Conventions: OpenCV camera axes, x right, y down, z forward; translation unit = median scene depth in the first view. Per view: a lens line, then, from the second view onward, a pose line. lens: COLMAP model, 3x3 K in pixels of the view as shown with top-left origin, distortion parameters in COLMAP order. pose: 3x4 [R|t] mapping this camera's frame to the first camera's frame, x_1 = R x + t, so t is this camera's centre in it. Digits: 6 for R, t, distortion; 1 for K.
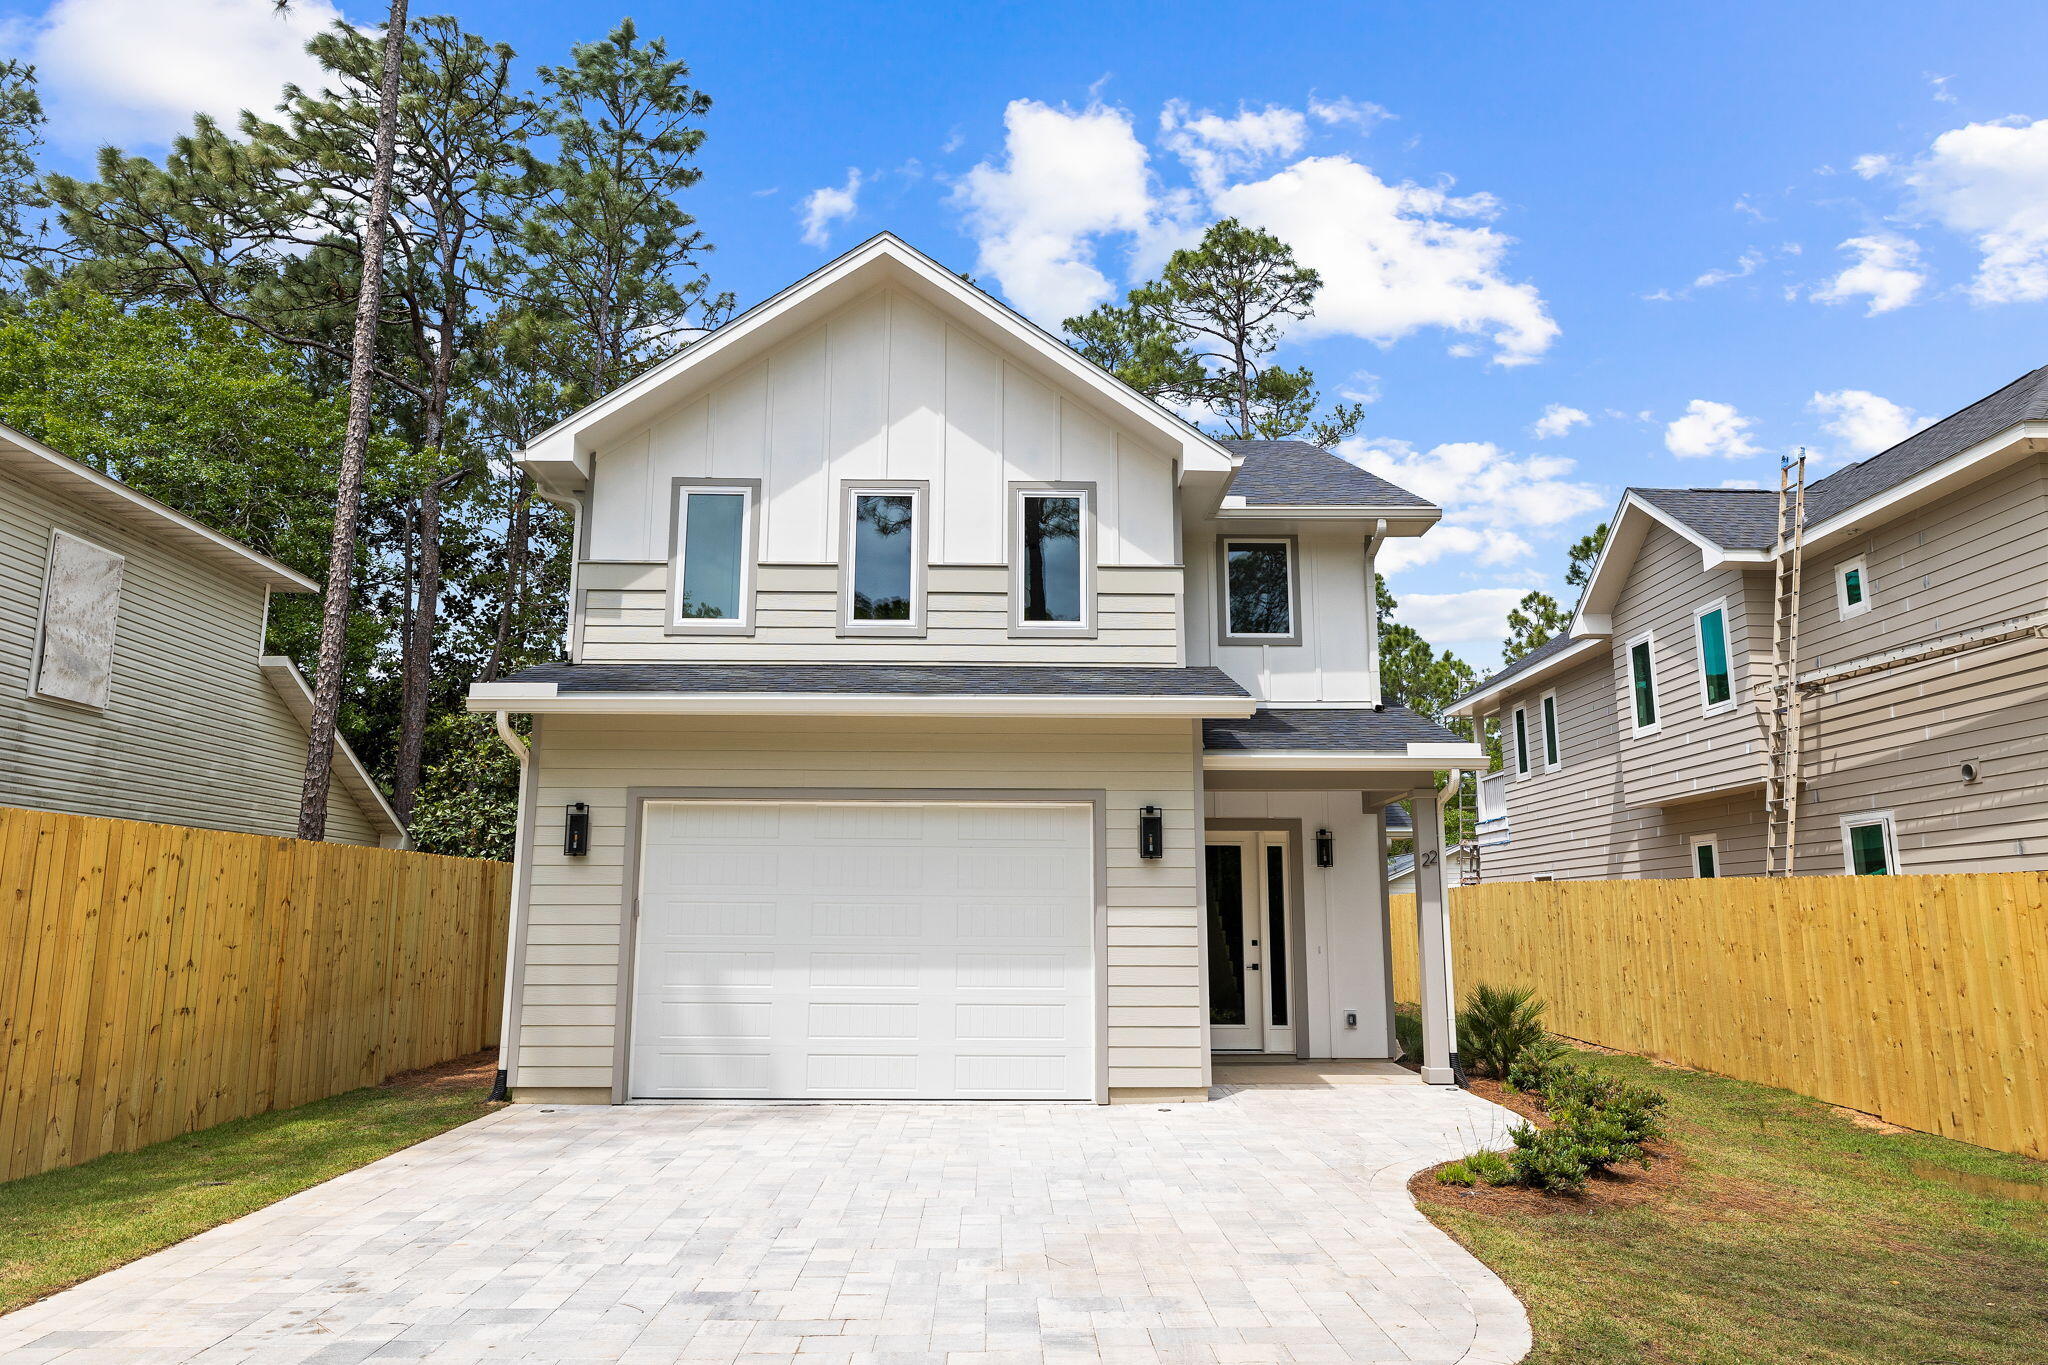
lens RADIAL K [[1348.0, 0, 1025.2], [0, 1348.0, 679.4], [0, 0, 1]] dist [-0.007951, 0.003542]
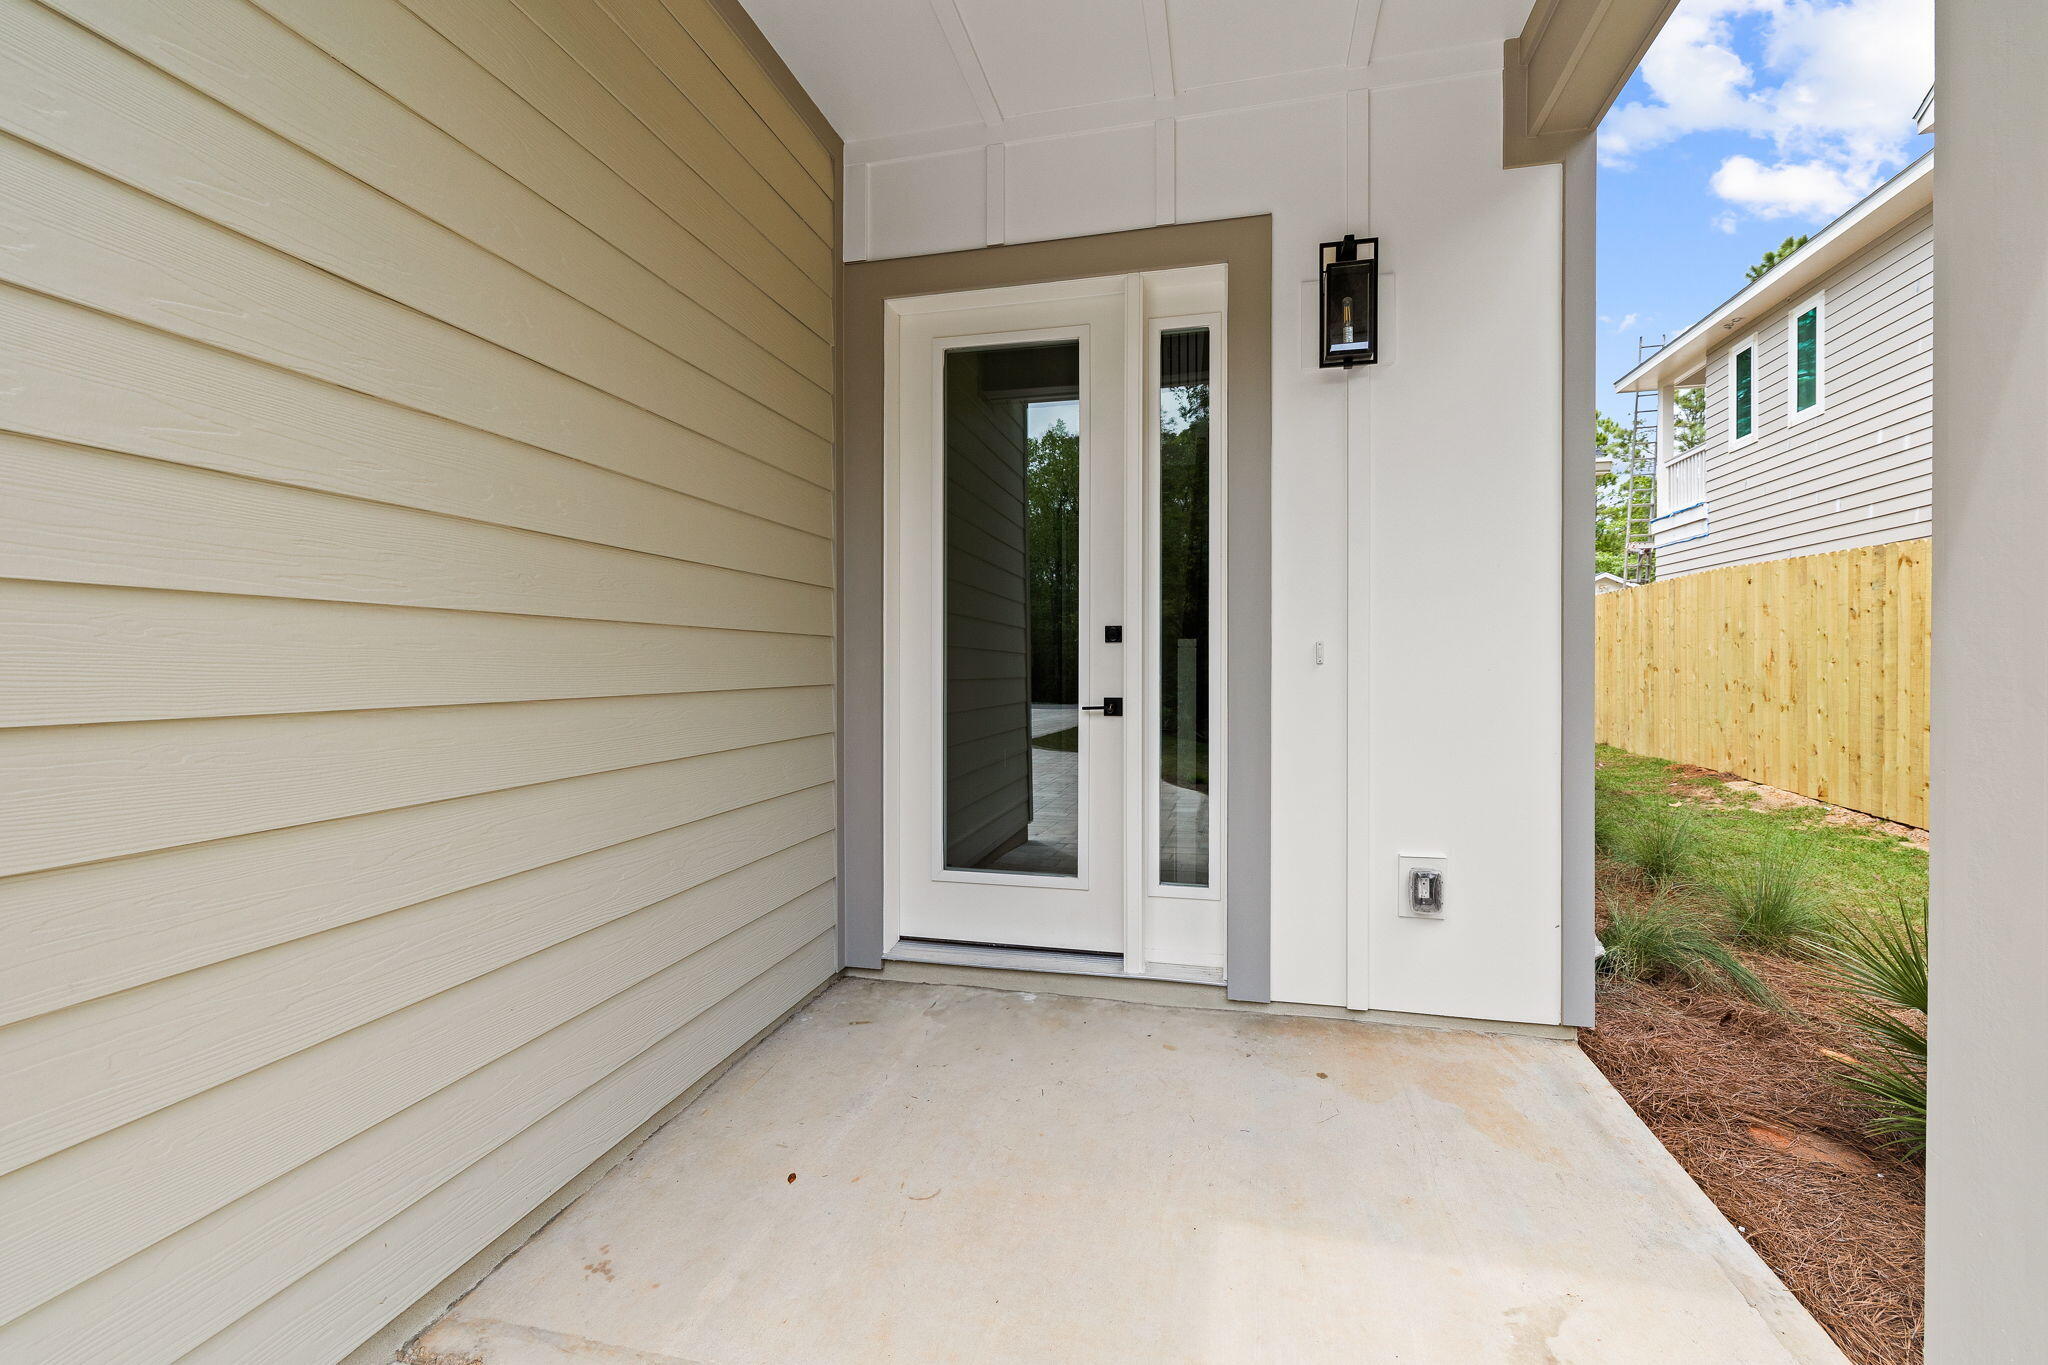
lens RADIAL K [[870.4, 0, 1027.0], [0, 870.4, 669.2], [0, 0, 1]] dist [0.000558, 0.000134]
pose [[0.968526, -0.001914, -0.248903, 0.217982], [0.049129, 0.981769, 0.183619, 0.177742], [0.244014, -0.190069, 0.950963, 0.858762]]
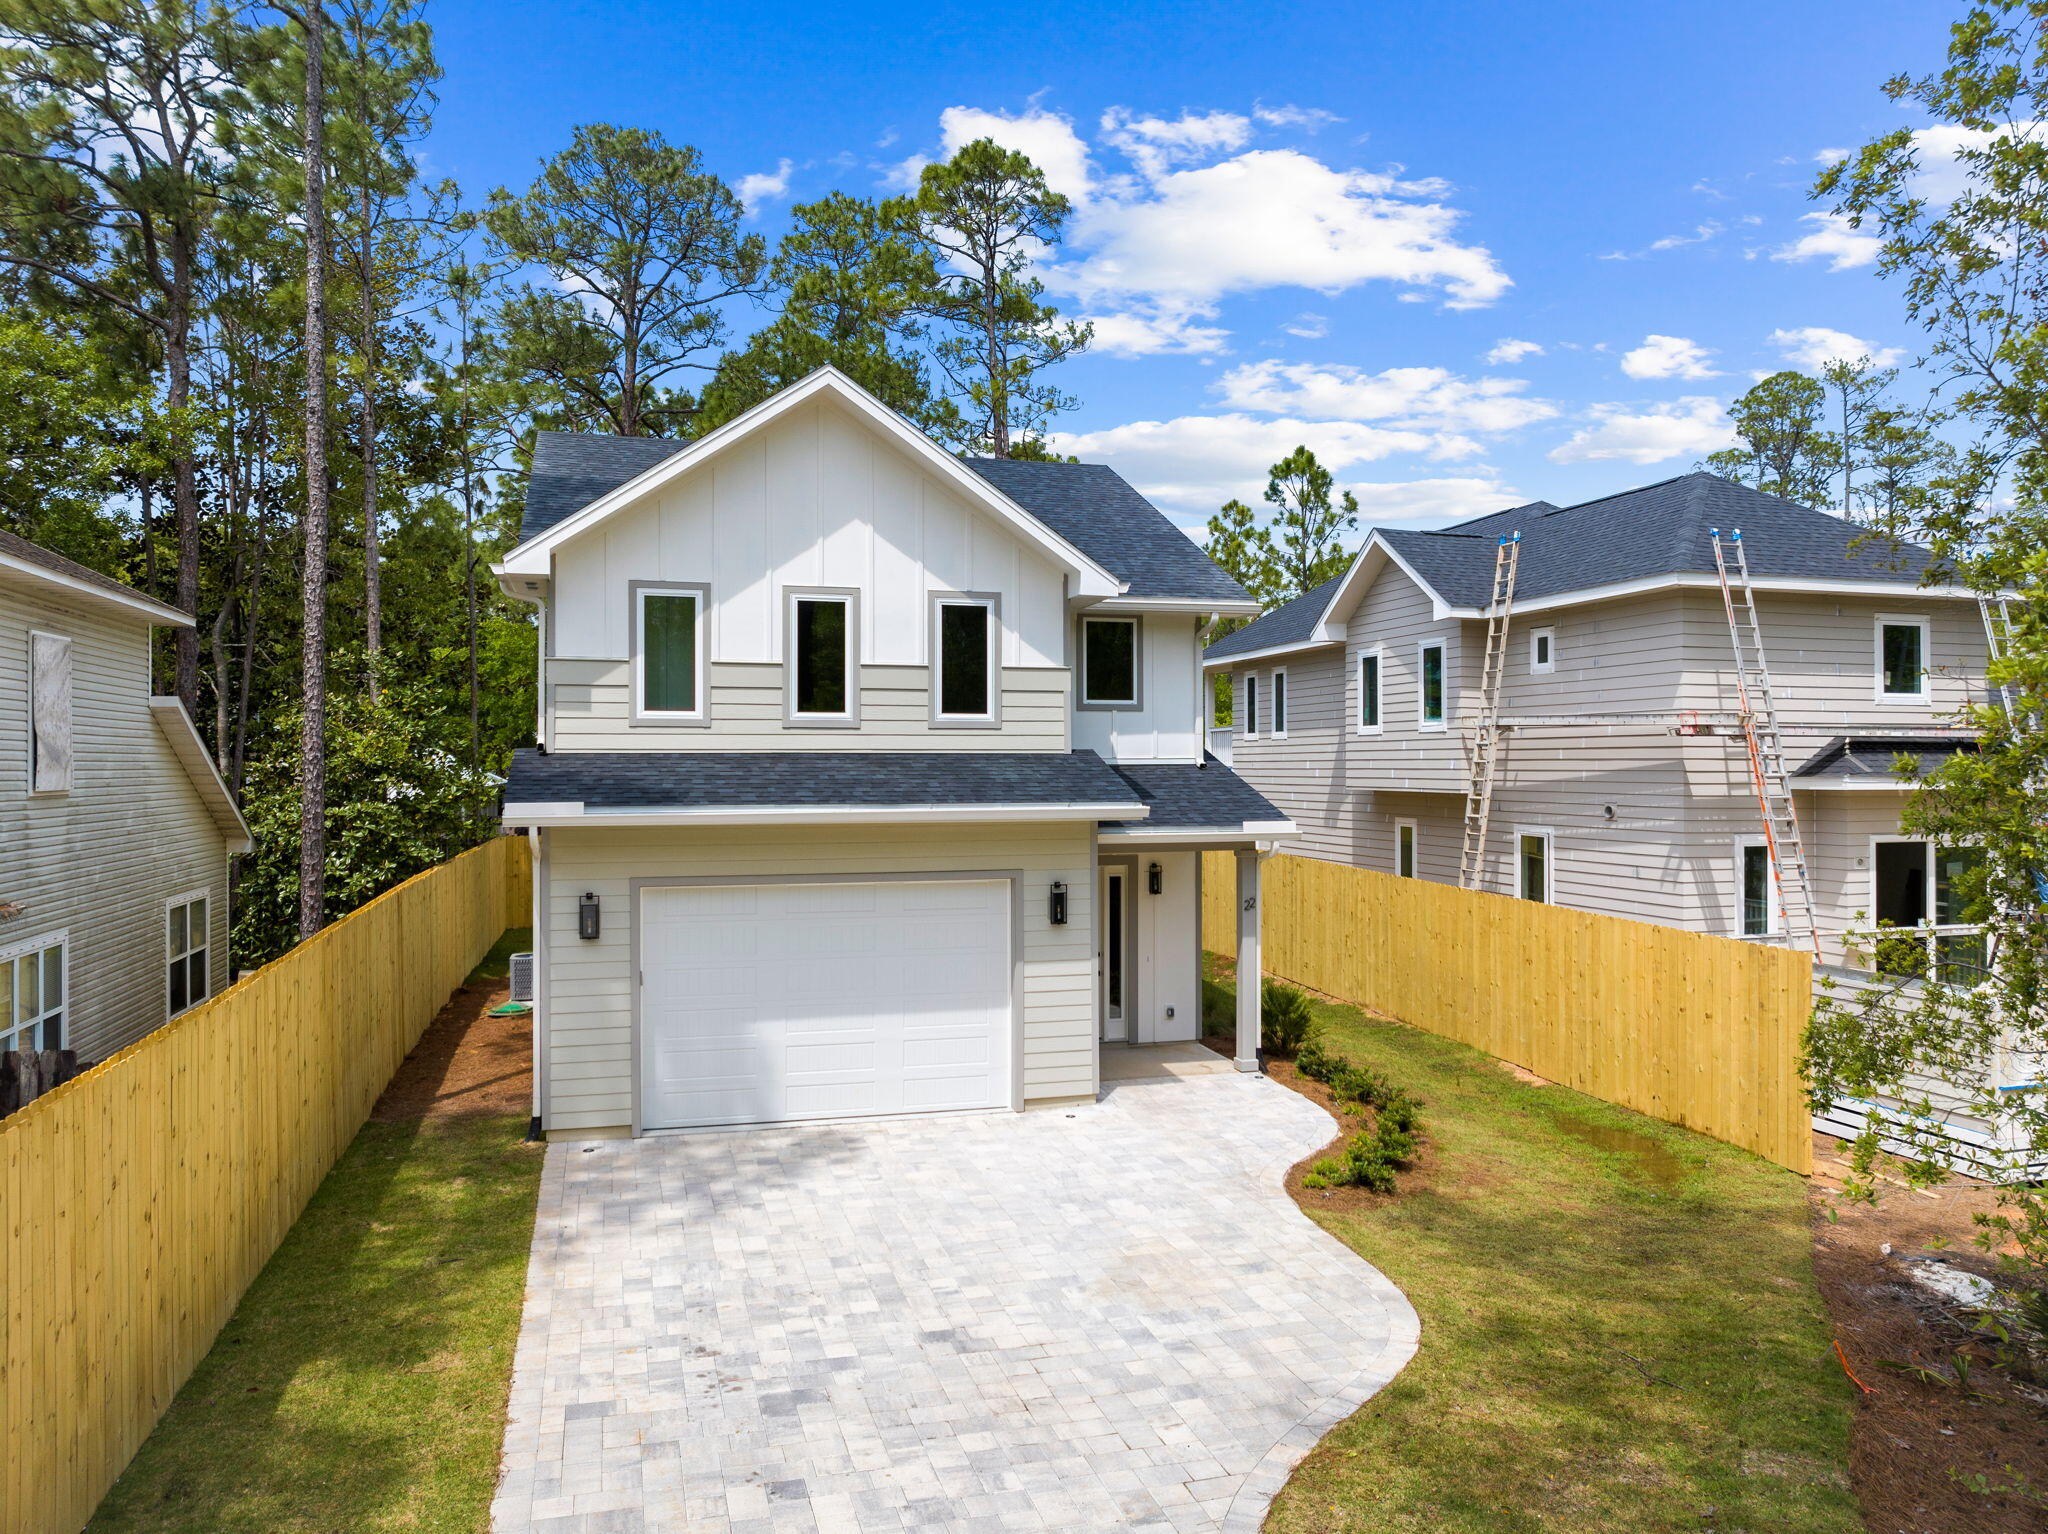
lens RADIAL K [[1440.8, 0, 1029.0], [0, 1440.8, 764.0], [0, 0, 1]] dist [-0.046016, 0.007047]
pose [[0.966830, -0.002806, 0.255406, -0.245660], [-0.043376, 0.983612, 0.175004, -0.221395], [-0.251711, -0.180278, 0.950863, -0.225259]]
